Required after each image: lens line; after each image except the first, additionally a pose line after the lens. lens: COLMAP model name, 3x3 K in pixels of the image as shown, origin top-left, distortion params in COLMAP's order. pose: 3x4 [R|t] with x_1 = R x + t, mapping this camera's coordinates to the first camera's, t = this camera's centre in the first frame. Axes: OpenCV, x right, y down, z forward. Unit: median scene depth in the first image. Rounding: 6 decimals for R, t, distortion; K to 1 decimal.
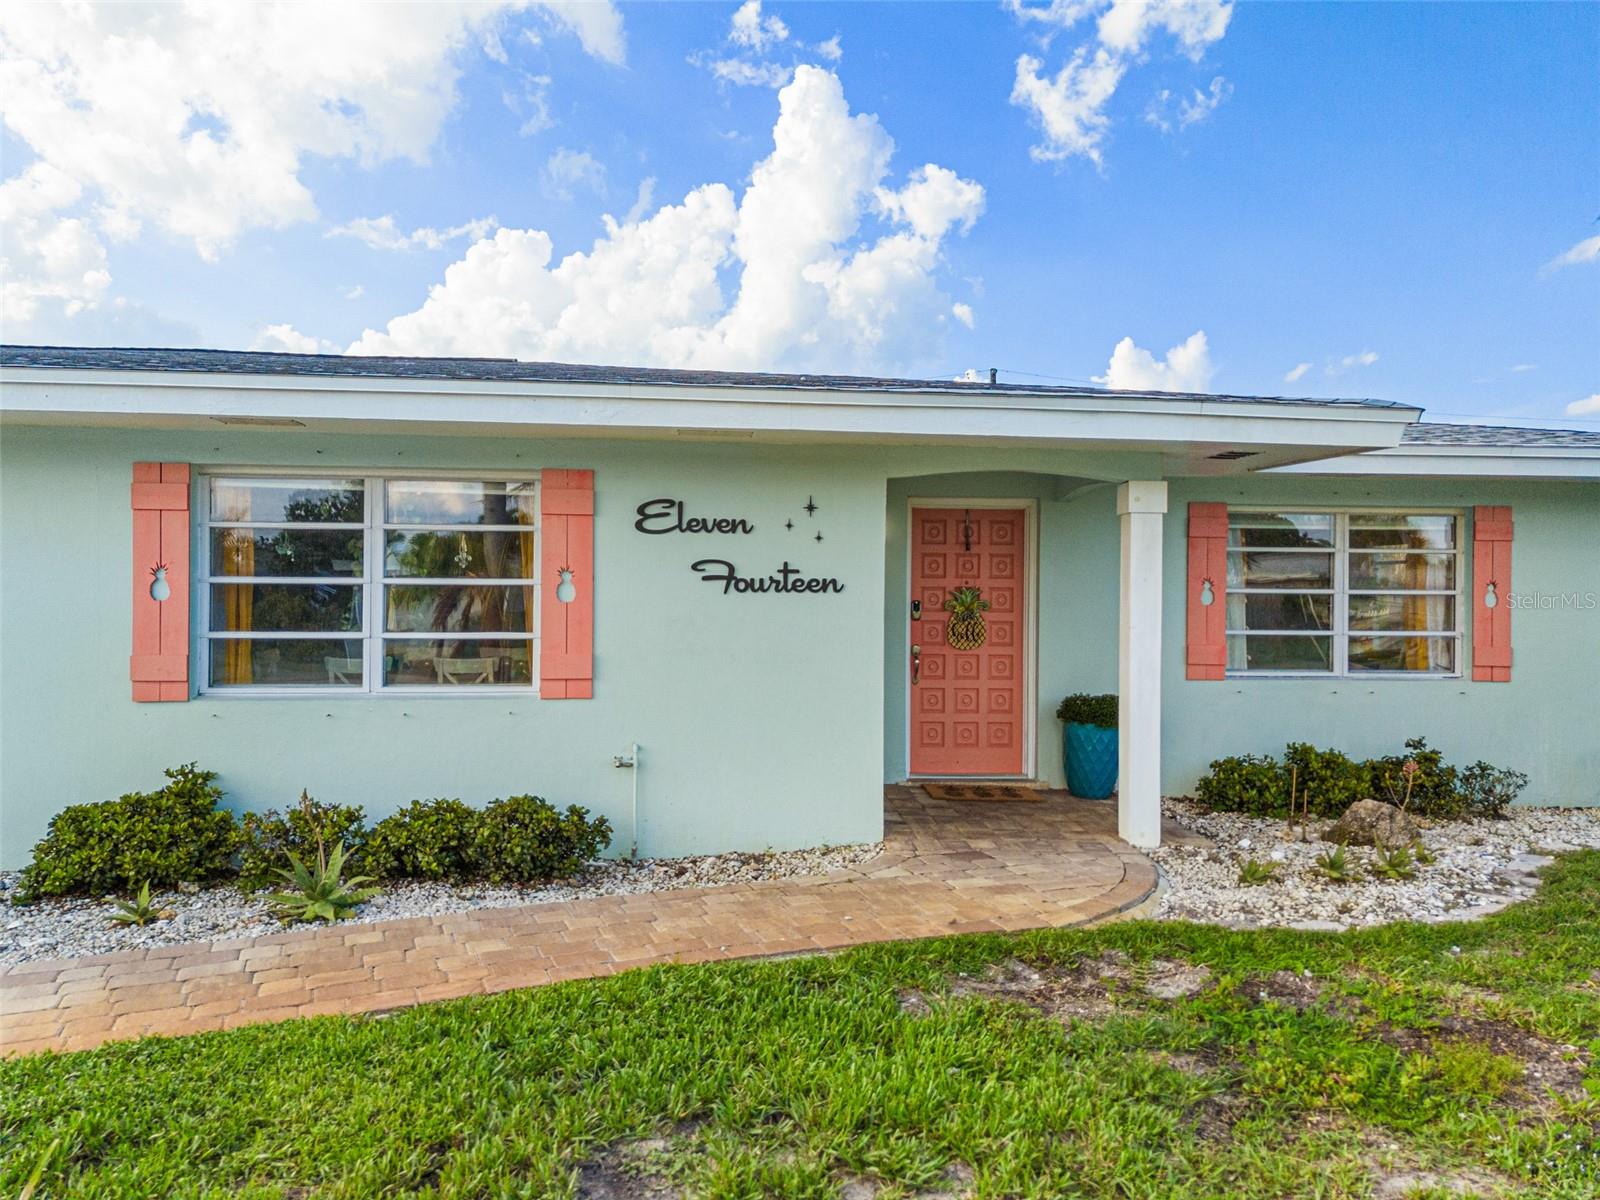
lens RADIAL K [[1171.7, 0, 781.7], [0, 1171.7, 597.1], [0, 0, 1]] dist [0.044761, -0.020578]
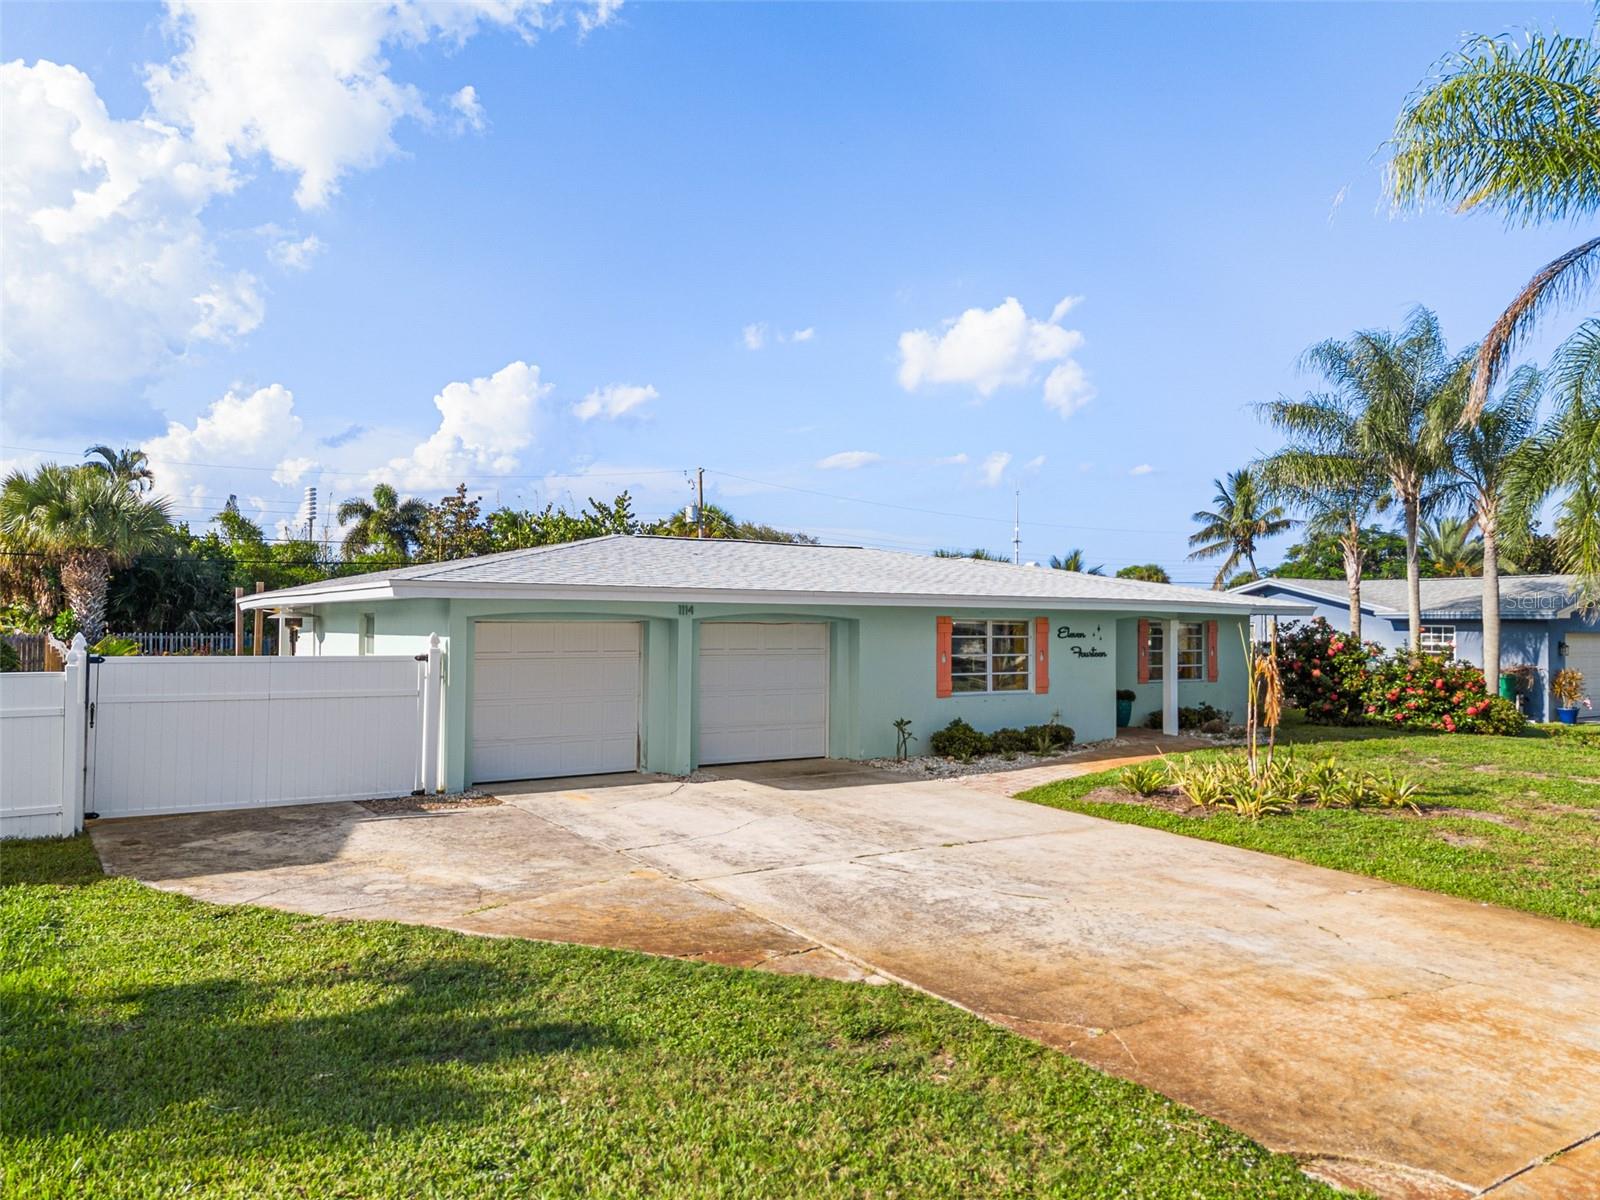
lens RADIAL K [[1171.7, 0, 791.1], [0, 1171.7, 606.6], [0, 0, 1]] dist [0.044761, -0.020578]
pose [[0.877278, 0.003234, 0.479972, -1.784058], [0.003972, 0.999894, -0.013996, -0.079556], [-0.479966, 0.014184, 0.877172, -1.064561]]
